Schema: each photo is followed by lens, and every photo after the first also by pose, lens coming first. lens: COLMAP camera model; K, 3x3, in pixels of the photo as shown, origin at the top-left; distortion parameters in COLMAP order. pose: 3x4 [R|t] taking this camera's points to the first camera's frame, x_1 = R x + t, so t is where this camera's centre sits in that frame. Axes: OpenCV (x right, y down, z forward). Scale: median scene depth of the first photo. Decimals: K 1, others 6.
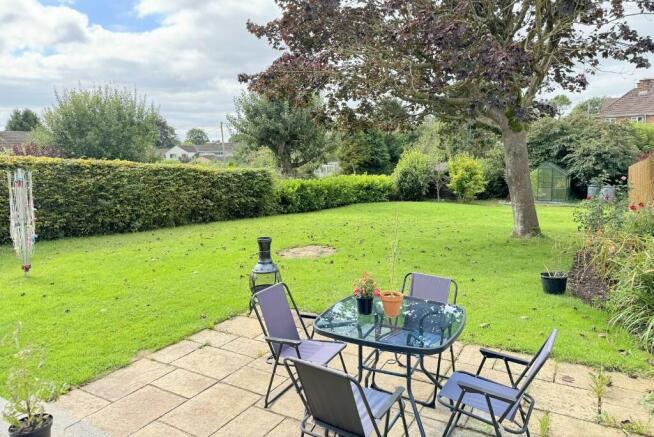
lens RADIAL K [[445.8, 0, 327.0], [0, 445.8, 218.5], [0, 0, 1]] dist [0.007216, -0.000331]
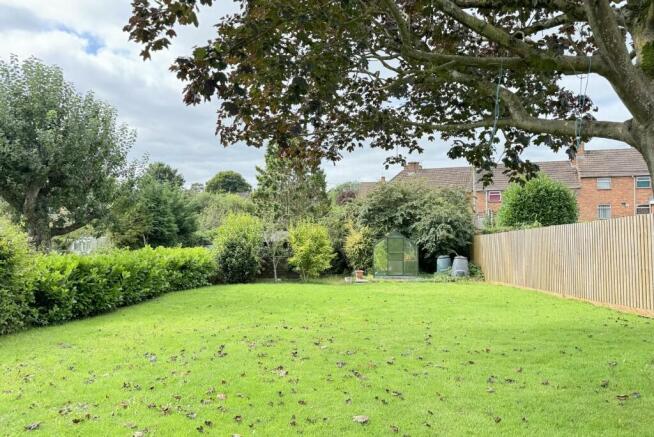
lens RADIAL K [[445.8, 0, 327.0], [0, 445.8, 218.5], [0, 0, 1]] dist [0.007216, -0.000331]
pose [[0.866516, 0.022596, 0.498637, -0.055542], [0.063422, 0.985894, -0.154889, -0.023860], [-0.495103, 0.165838, 0.852860, 0.323274]]
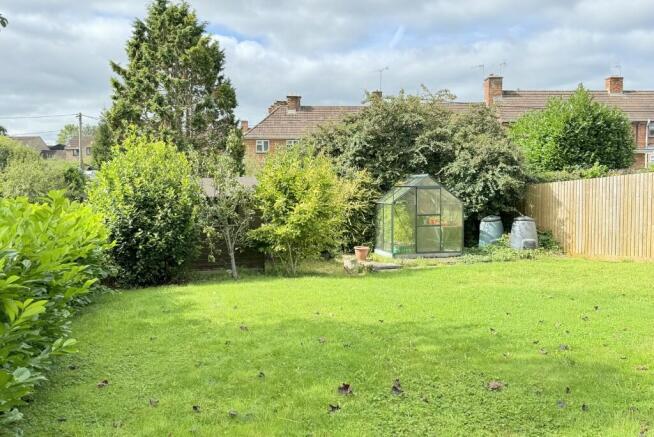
lens RADIAL K [[563.8, 0, 327.0], [0, 563.8, 218.5], [0, 0, 1]] dist [0.008876, 0.002620]
pose [[0.617383, -0.026002, 0.786233, -0.074970], [0.118787, 0.991075, -0.060500, -0.053441], [-0.777643, 0.130746, 0.614961, 0.701742]]
